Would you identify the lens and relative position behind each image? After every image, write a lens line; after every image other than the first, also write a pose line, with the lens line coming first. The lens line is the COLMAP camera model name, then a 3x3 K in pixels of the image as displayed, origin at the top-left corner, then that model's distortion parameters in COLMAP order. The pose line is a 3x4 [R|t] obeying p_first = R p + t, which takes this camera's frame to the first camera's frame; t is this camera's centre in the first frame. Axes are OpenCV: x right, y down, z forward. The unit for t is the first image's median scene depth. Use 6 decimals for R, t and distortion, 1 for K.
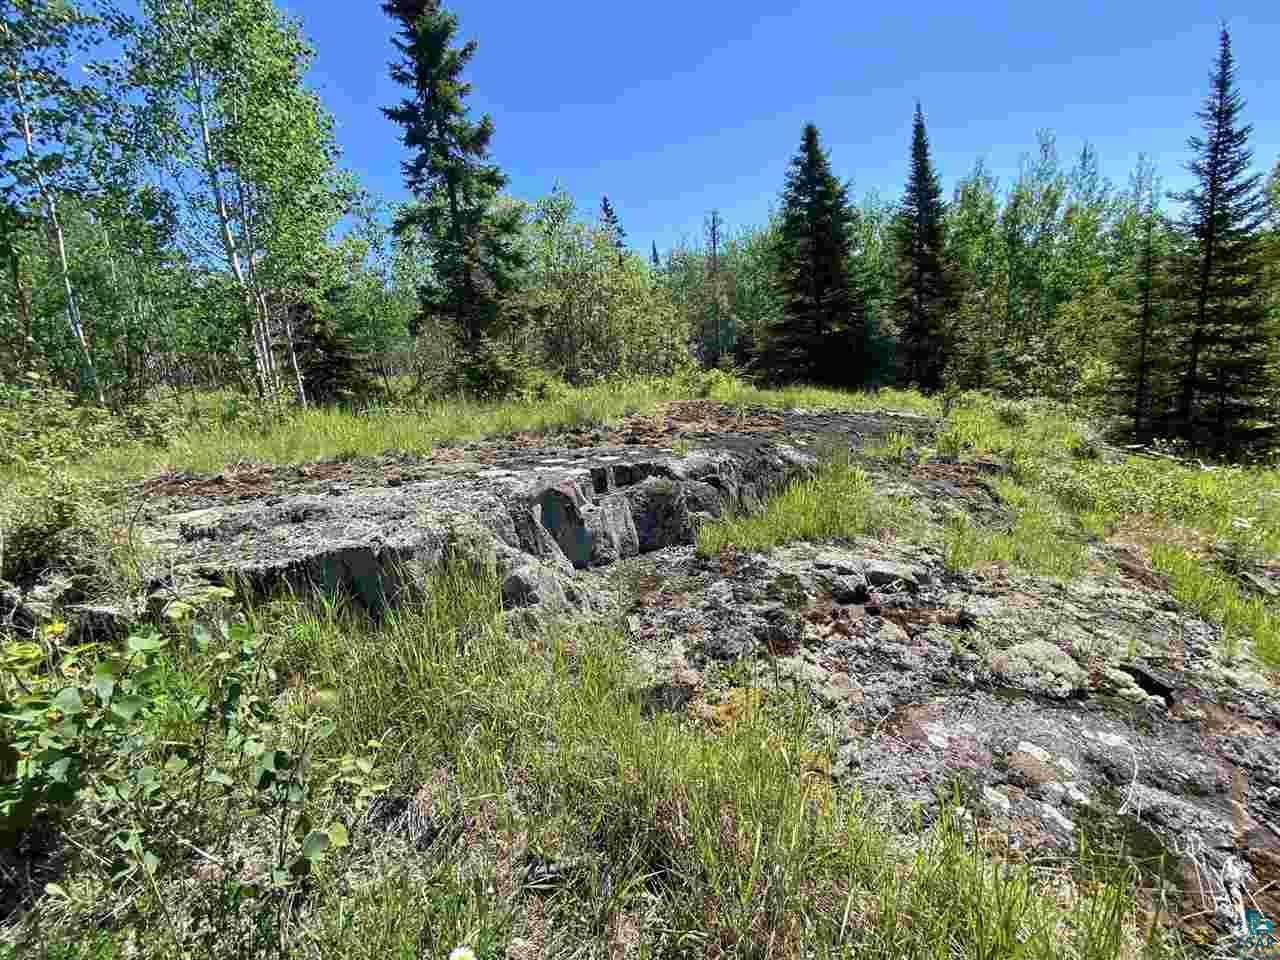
lens RADIAL K [[520.0, 0, 632.8], [0, 520.0, 484.5], [0, 0, 1]] dist [0.023720, -0.025164]
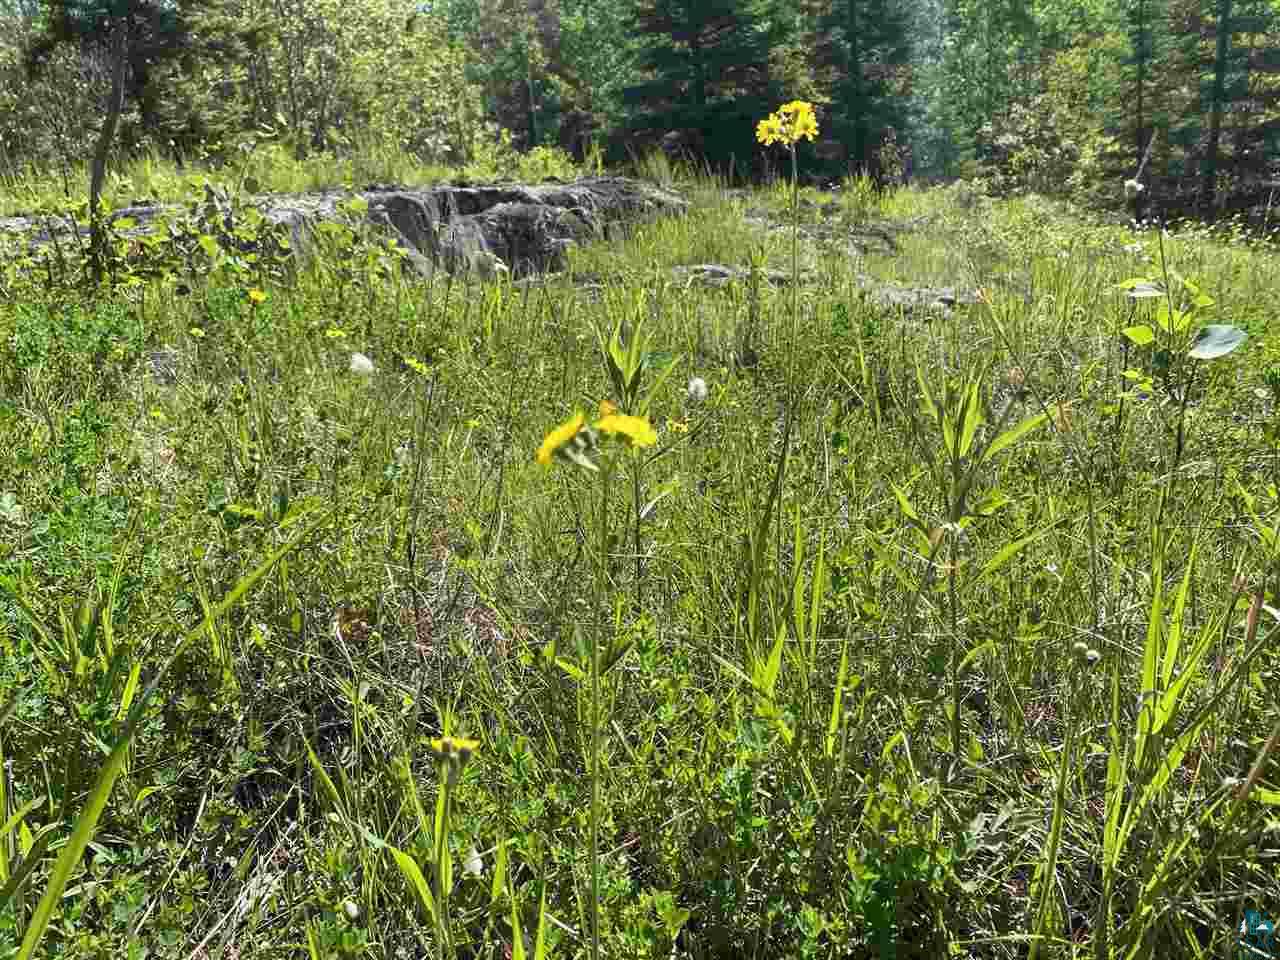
lens RADIAL K [[968.0, 0, 620.5], [0, 968.0, 474.8], [0, 0, 1]] dist [0.112378, -0.142352]
pose [[0.969211, -0.090373, 0.229050, -0.065583], [0.076623, 0.994722, 0.068247, 0.120487], [-0.234008, -0.048595, 0.971019, -0.218746]]
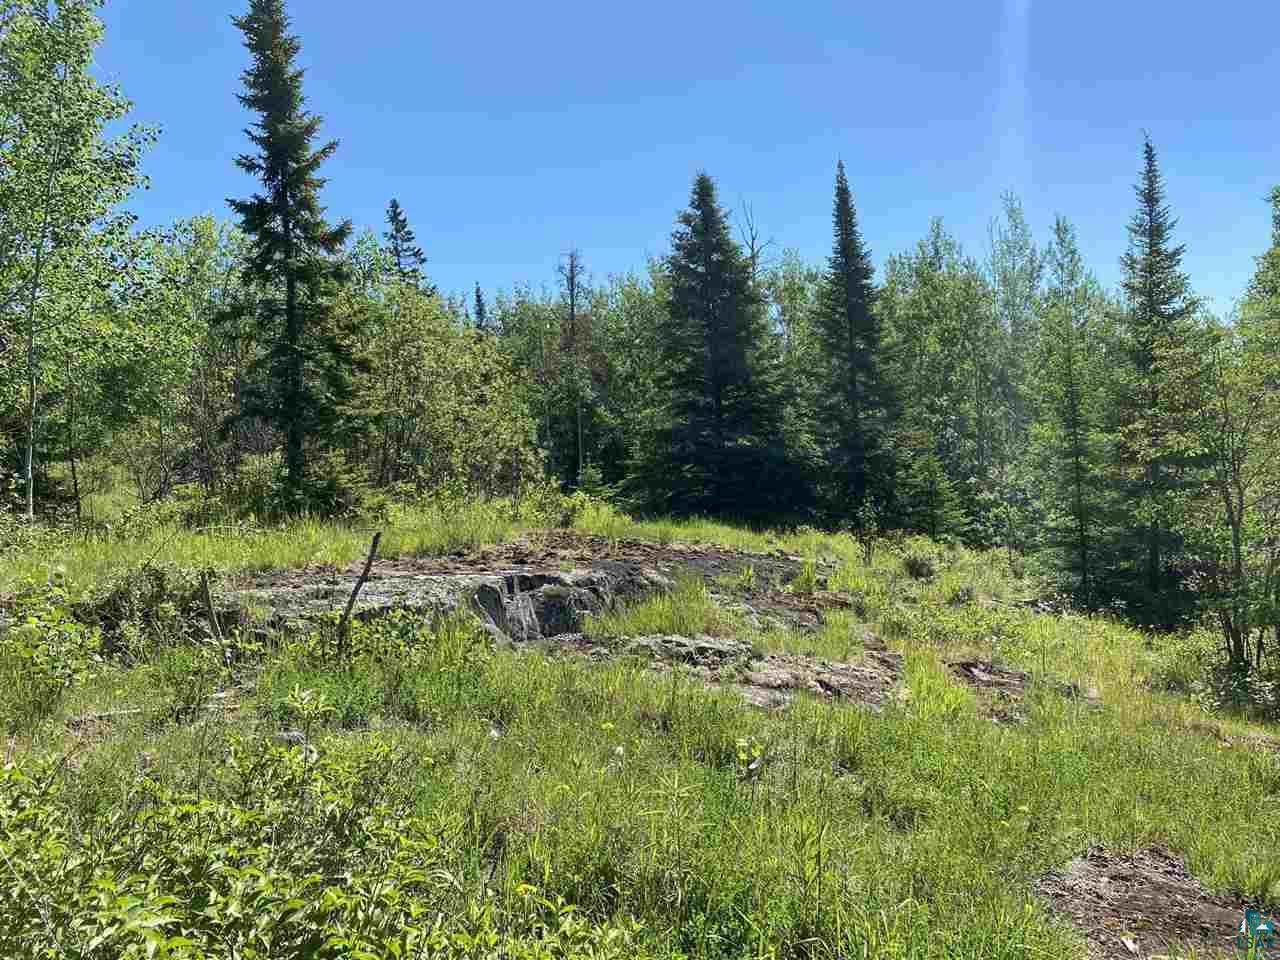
lens RADIAL K [[968.0, 0, 620.5], [0, 968.0, 474.8], [0, 0, 1]] dist [0.112378, -0.142352]
pose [[0.976657, 0.052297, 0.208341, -0.112282], [-0.005478, 0.975659, -0.219226, 0.091672], [-0.214735, 0.212968, 0.953170, -0.521630]]
